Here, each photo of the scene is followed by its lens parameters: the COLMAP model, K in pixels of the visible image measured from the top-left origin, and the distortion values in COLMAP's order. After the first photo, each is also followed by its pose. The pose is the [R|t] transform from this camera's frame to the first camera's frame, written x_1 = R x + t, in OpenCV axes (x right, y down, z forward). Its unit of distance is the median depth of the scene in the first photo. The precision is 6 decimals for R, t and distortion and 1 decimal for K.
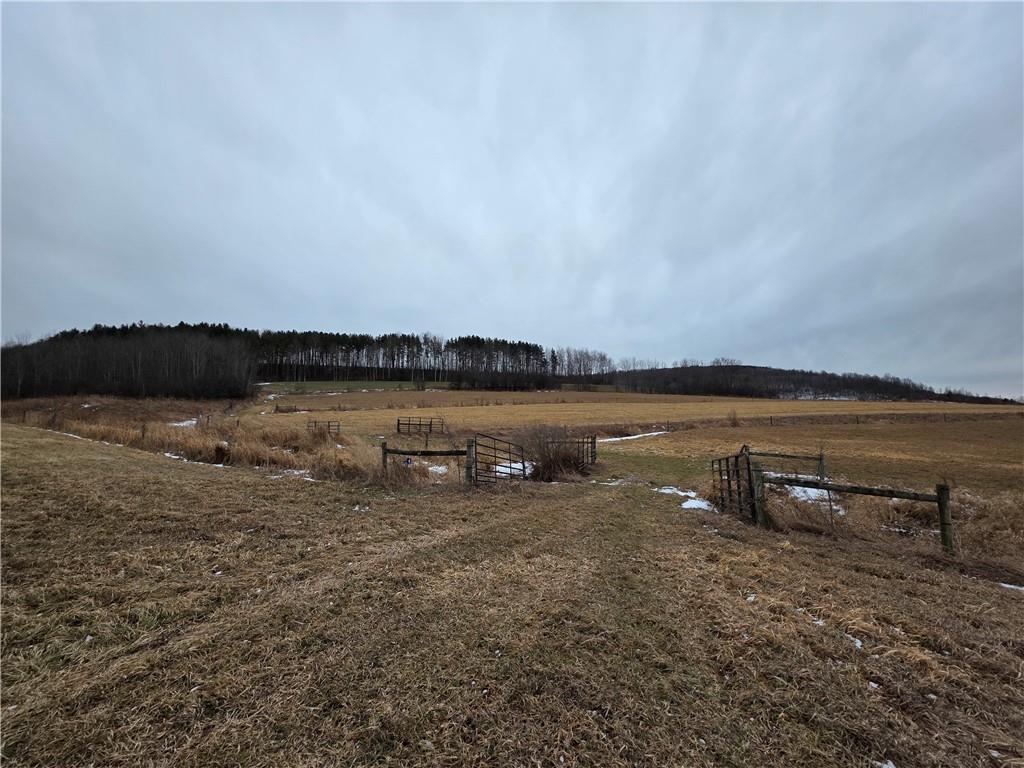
lens RADIAL K [[410.3, 0, 516.6], [0, 410.3, 379.9], [0, 0, 1]] dist [0.001483, 0.000094]
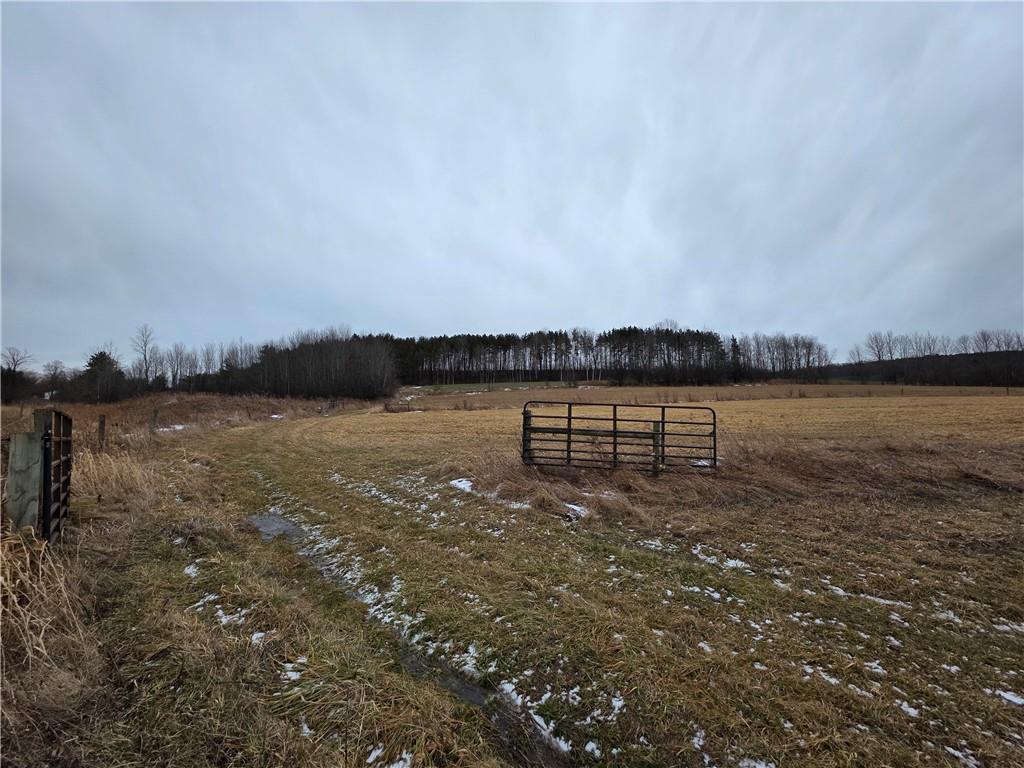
lens RADIAL K [[410.3, 0, 516.6], [0, 410.3, 379.9], [0, 0, 1]] dist [0.001483, 0.000094]
pose [[0.936797, -0.033280, -0.348288, -0.033266], [0.028190, 0.999409, -0.019674, 0.013182], [0.348737, 0.008612, 0.937181, 0.123626]]
